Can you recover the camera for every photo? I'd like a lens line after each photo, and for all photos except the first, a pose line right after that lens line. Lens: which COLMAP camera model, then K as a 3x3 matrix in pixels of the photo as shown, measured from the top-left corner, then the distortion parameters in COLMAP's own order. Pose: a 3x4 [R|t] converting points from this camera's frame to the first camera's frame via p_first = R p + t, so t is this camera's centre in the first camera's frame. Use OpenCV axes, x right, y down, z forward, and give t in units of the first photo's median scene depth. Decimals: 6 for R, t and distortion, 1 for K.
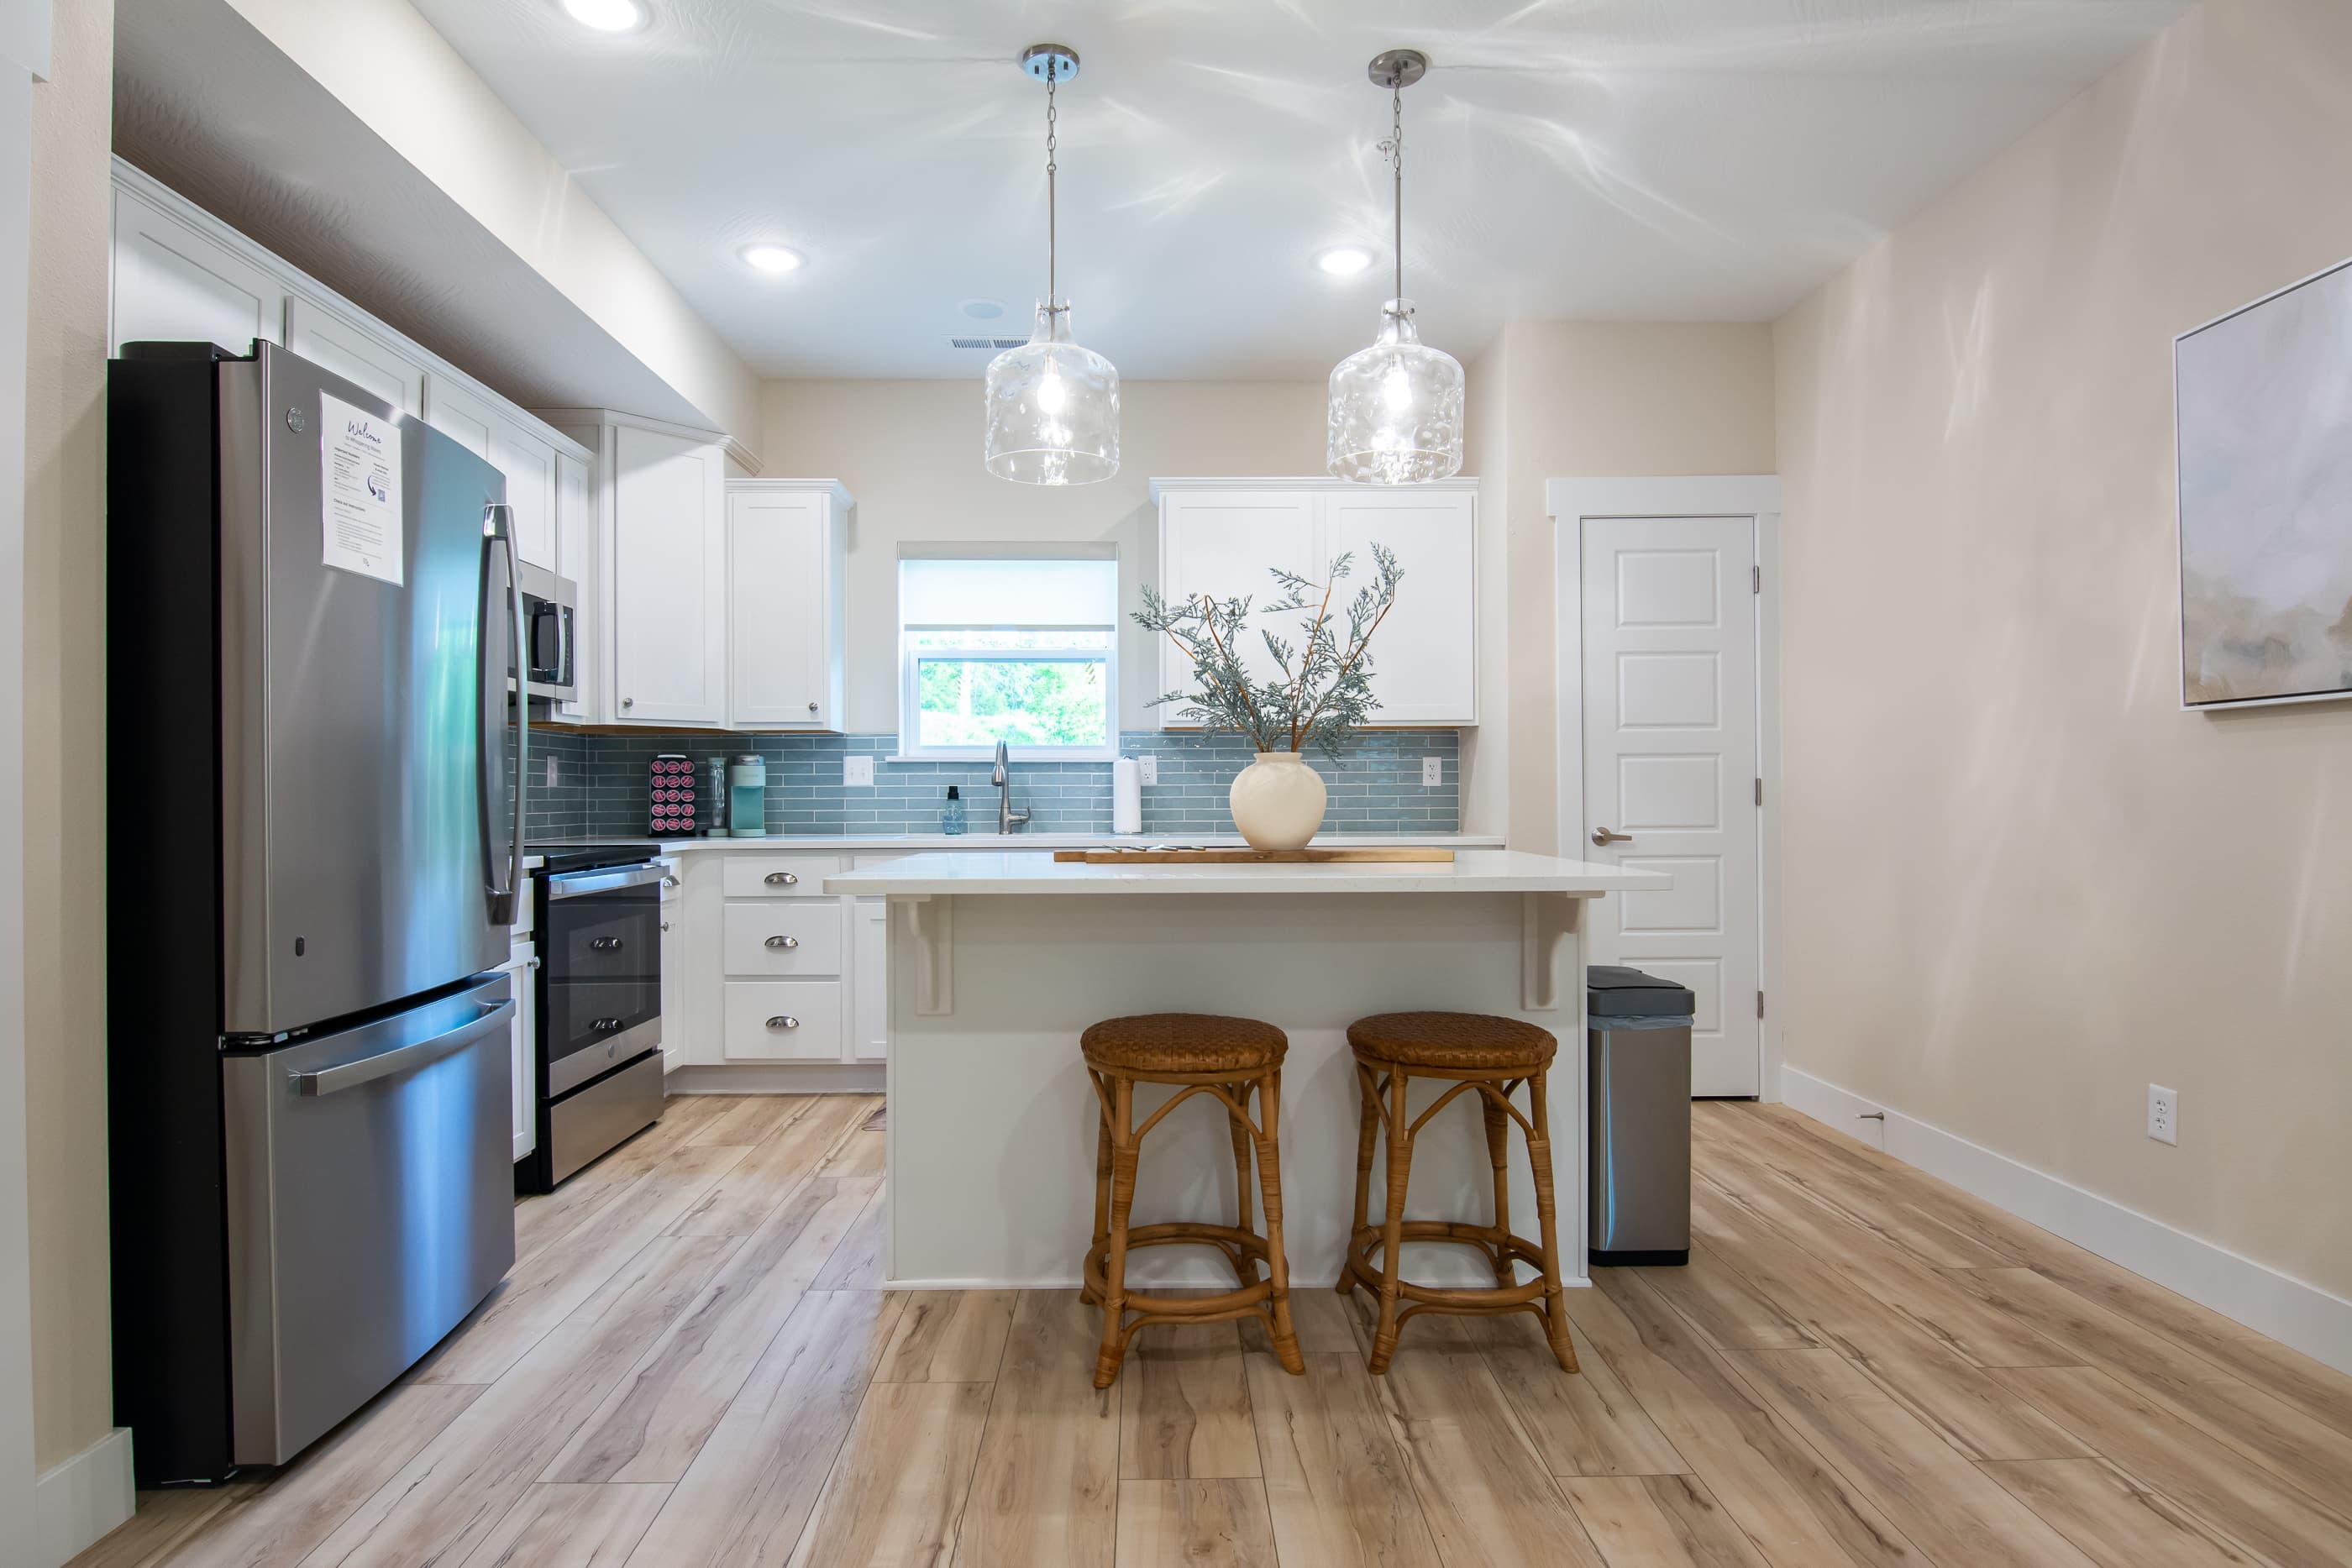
lens RADIAL K [[1227.5, 0, 1171.9], [0, 1227.5, 790.0], [0, 0, 1]] dist [0.006362, -0.000535]
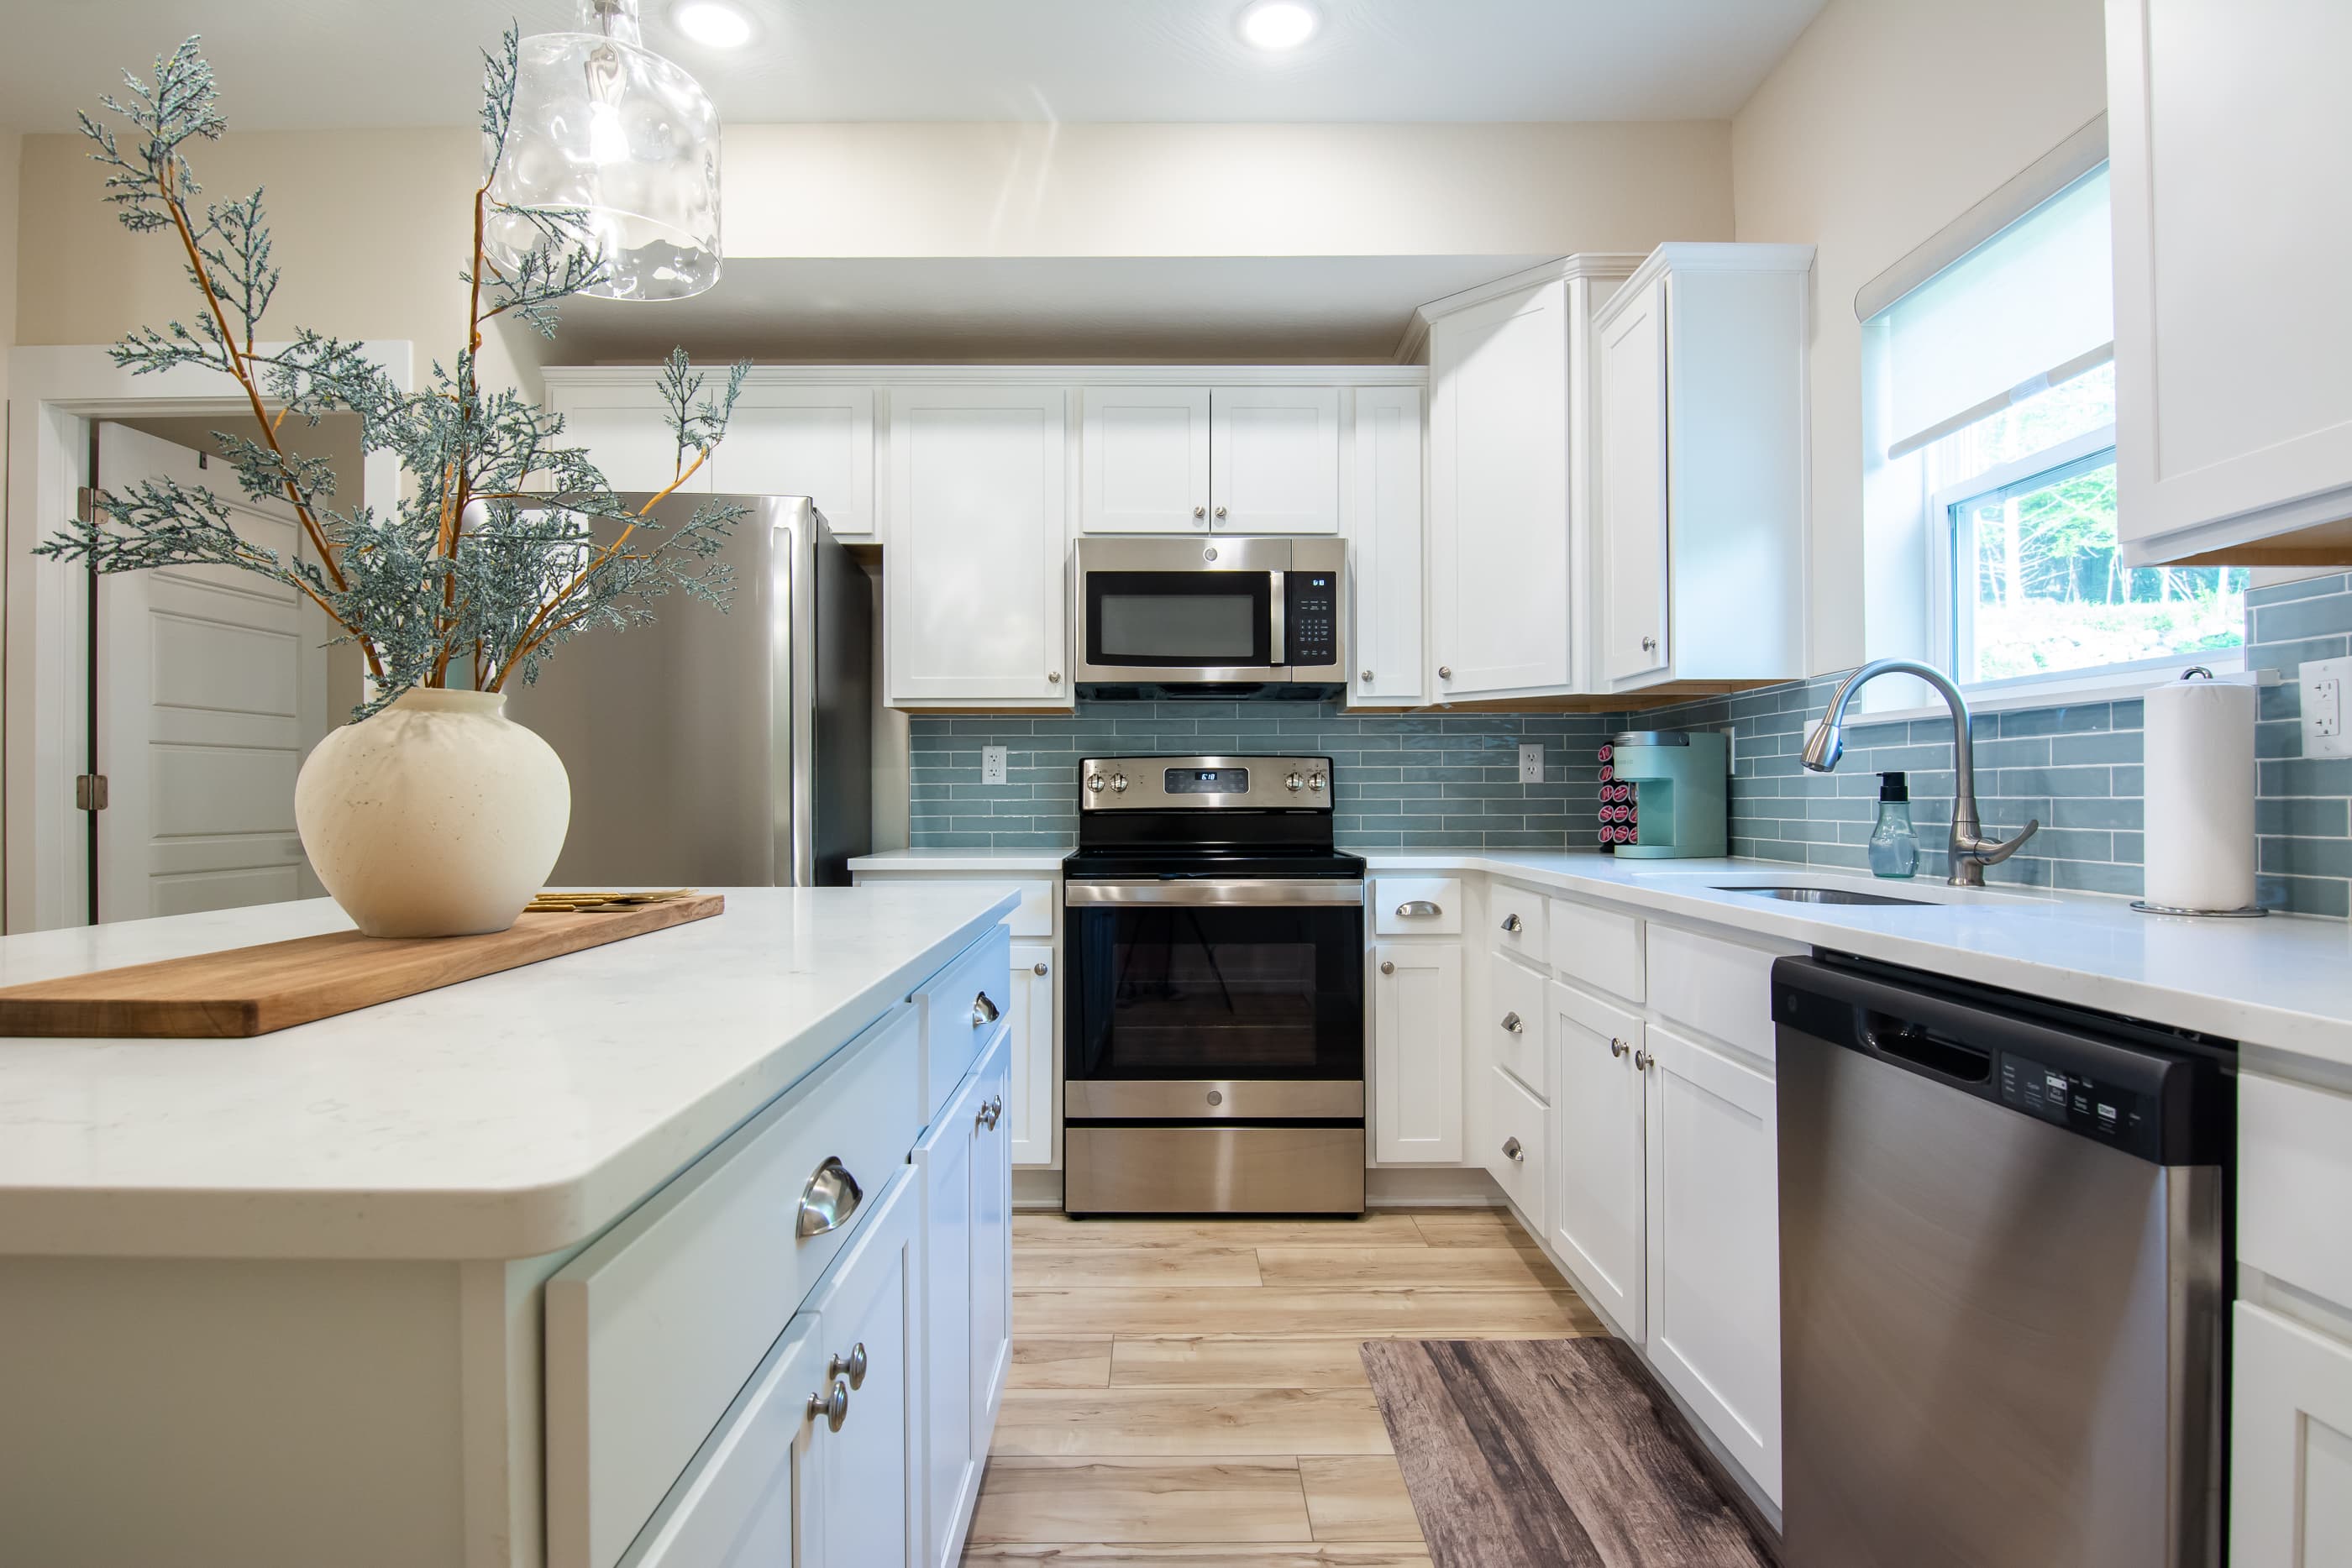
lens RADIAL K [[1227.5, 0, 1166.7], [0, 1227.5, 790.0], [0, 0, 1]] dist [0.006362, -0.000535]
pose [[-0.027642, -0.002265, -0.999615, 0.320726], [0.010695, 0.999940, -0.002562, 0.001787], [0.999561, -0.010762, -0.027616, 0.817435]]
